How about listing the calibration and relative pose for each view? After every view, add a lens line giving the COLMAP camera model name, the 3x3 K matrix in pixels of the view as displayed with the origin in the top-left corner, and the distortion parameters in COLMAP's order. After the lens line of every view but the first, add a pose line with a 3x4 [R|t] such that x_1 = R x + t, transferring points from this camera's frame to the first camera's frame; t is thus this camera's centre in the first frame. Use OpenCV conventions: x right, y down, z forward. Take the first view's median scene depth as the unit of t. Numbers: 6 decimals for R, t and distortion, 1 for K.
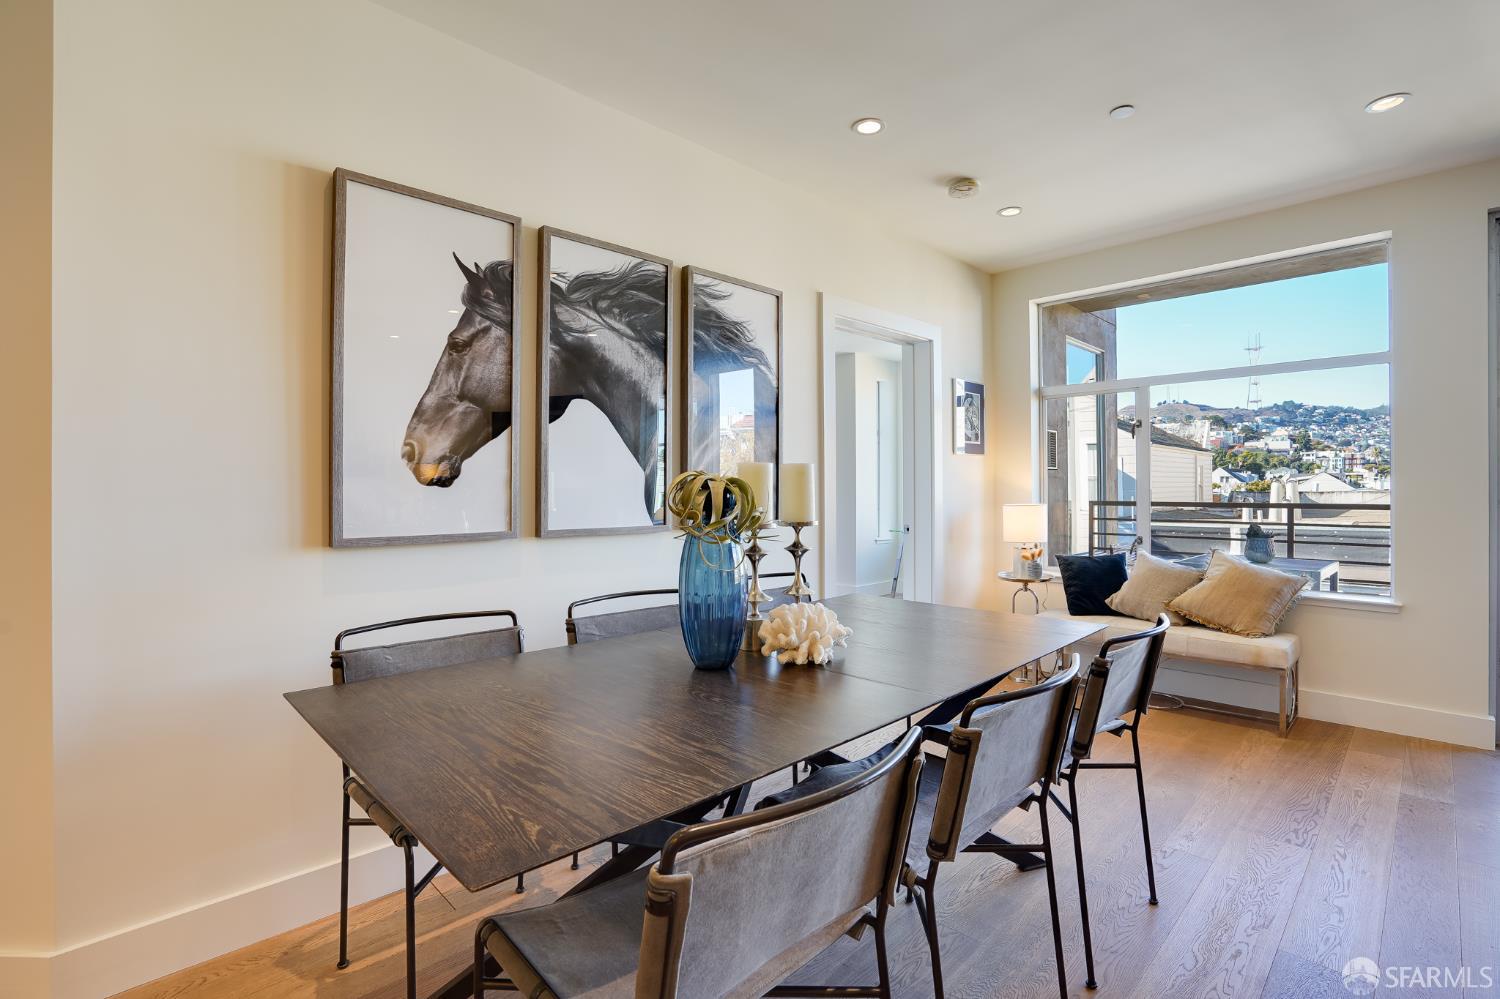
lens RADIAL K [[687.5, 0, 758.5], [0, 687.5, 491.8], [0, 0, 1]] dist [-0.040823, 0.011209]
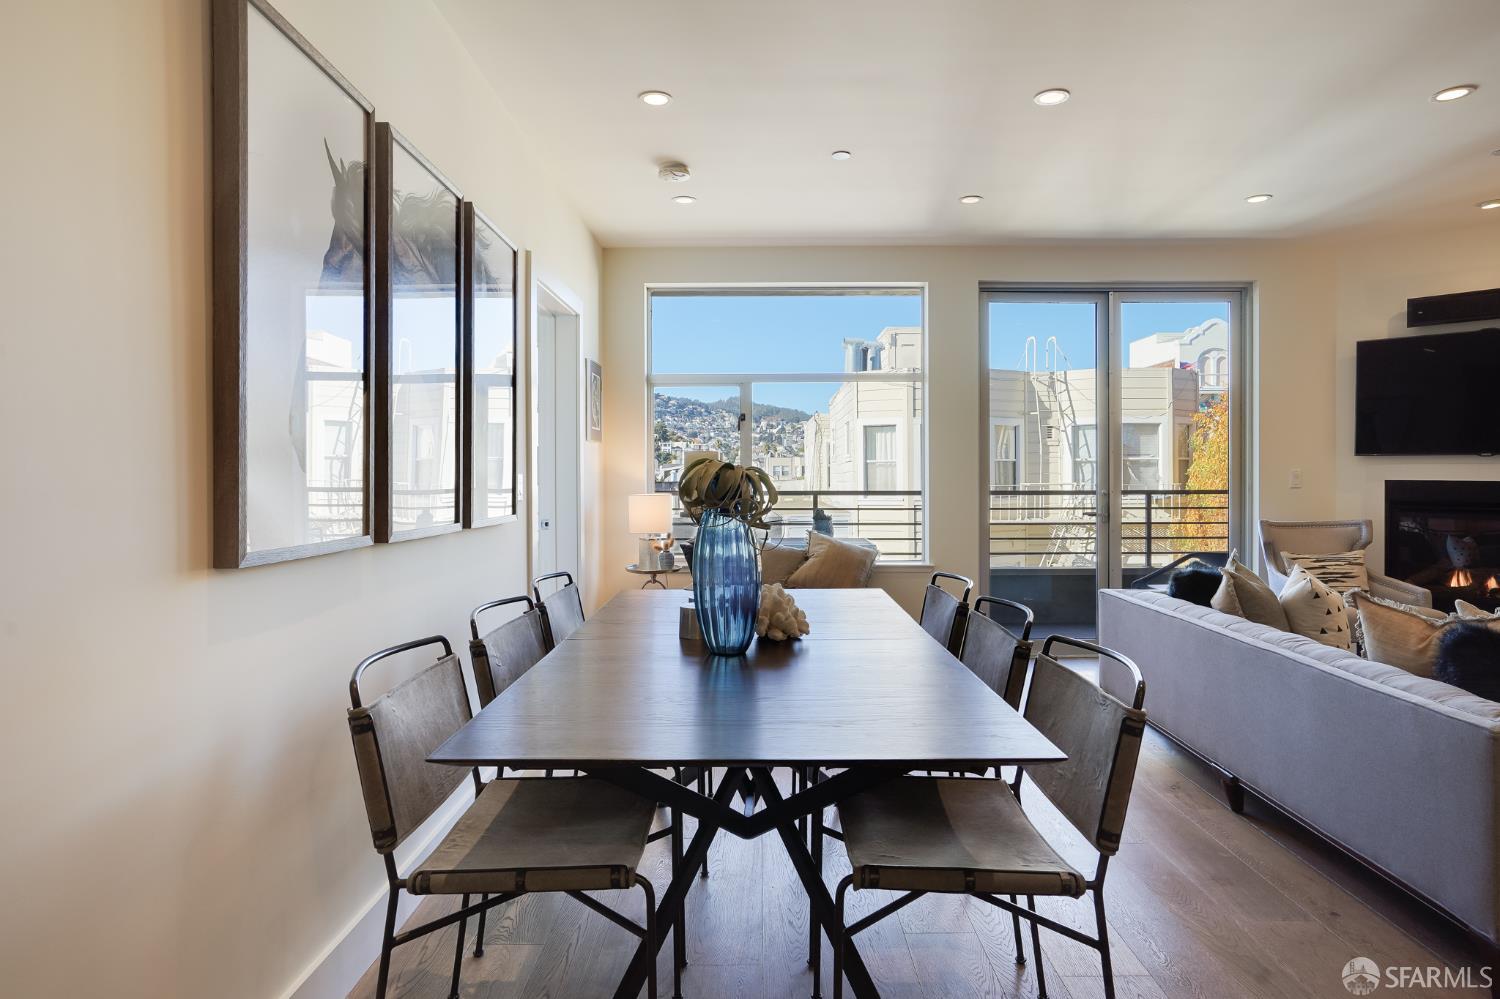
lens RADIAL K [[860.9, 0, 754.7], [0, 860.9, 486.8], [0, 0, 1]] dist [-0.026157, 0.006404]
pose [[0.704825, -0.007235, 0.709345, -0.474340], [0.004184, 0.999973, 0.006042, 0.000864], [-0.709369, -0.001291, 0.704836, 0.041175]]
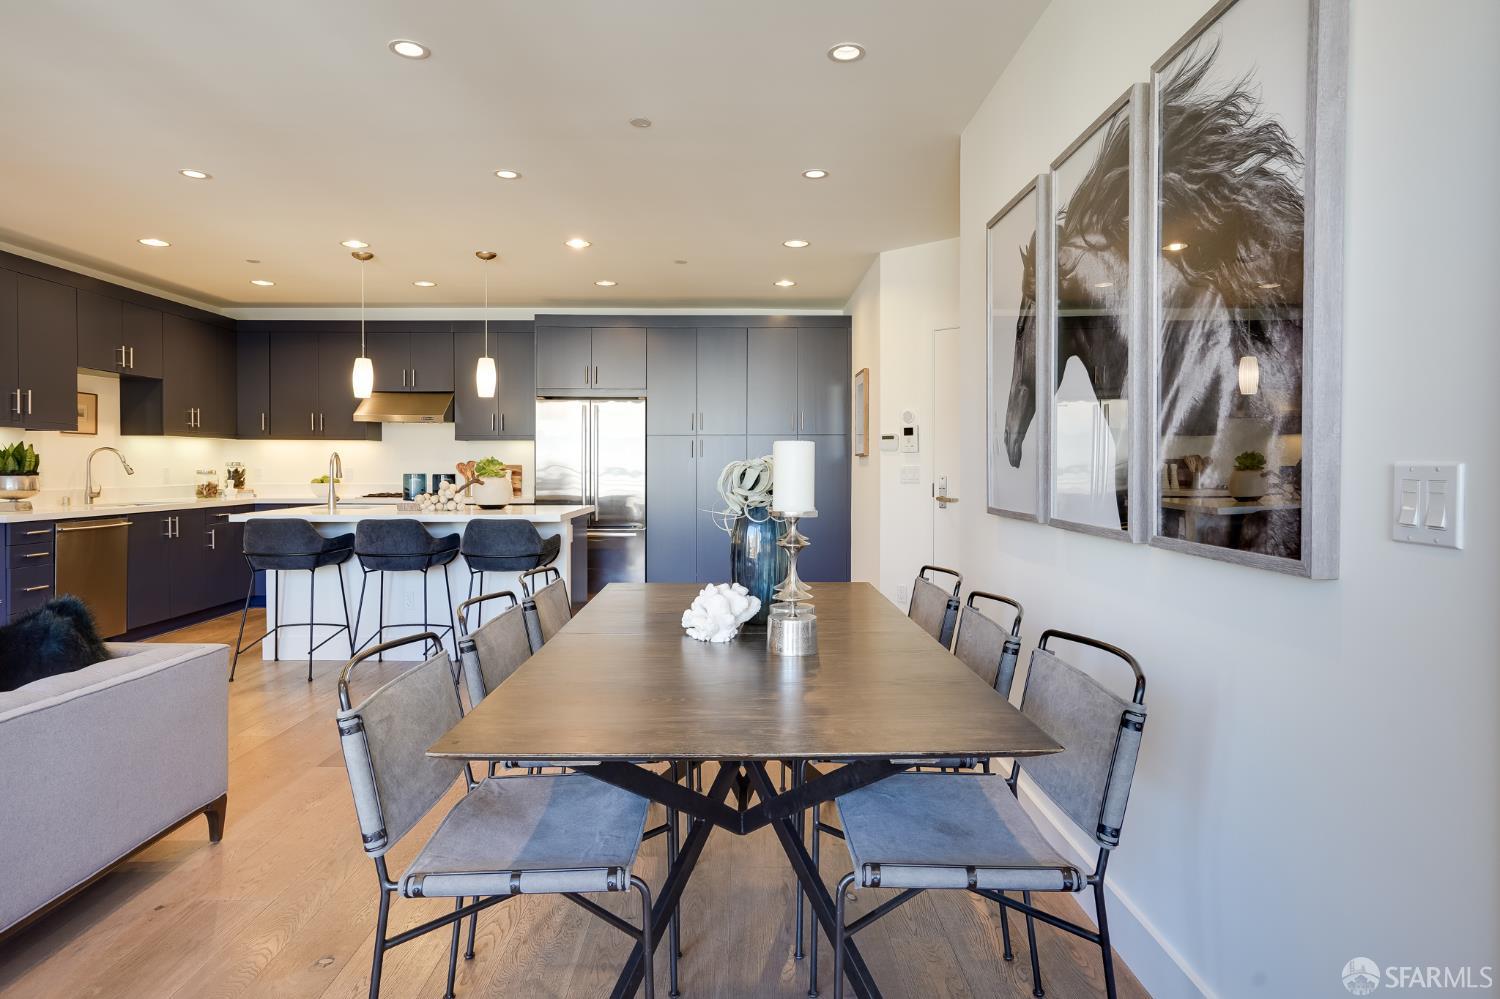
lens RADIAL K [[867.3, 0, 751.9], [0, 867.3, 482.9], [0, 0, 1]] dist [-0.013688, 0.015110]
pose [[-0.691165, 0.017963, -0.722474, 0.512777], [-0.001632, 0.999650, 0.026415, -0.011611], [0.722695, 0.019437, -0.690893, 1.021174]]
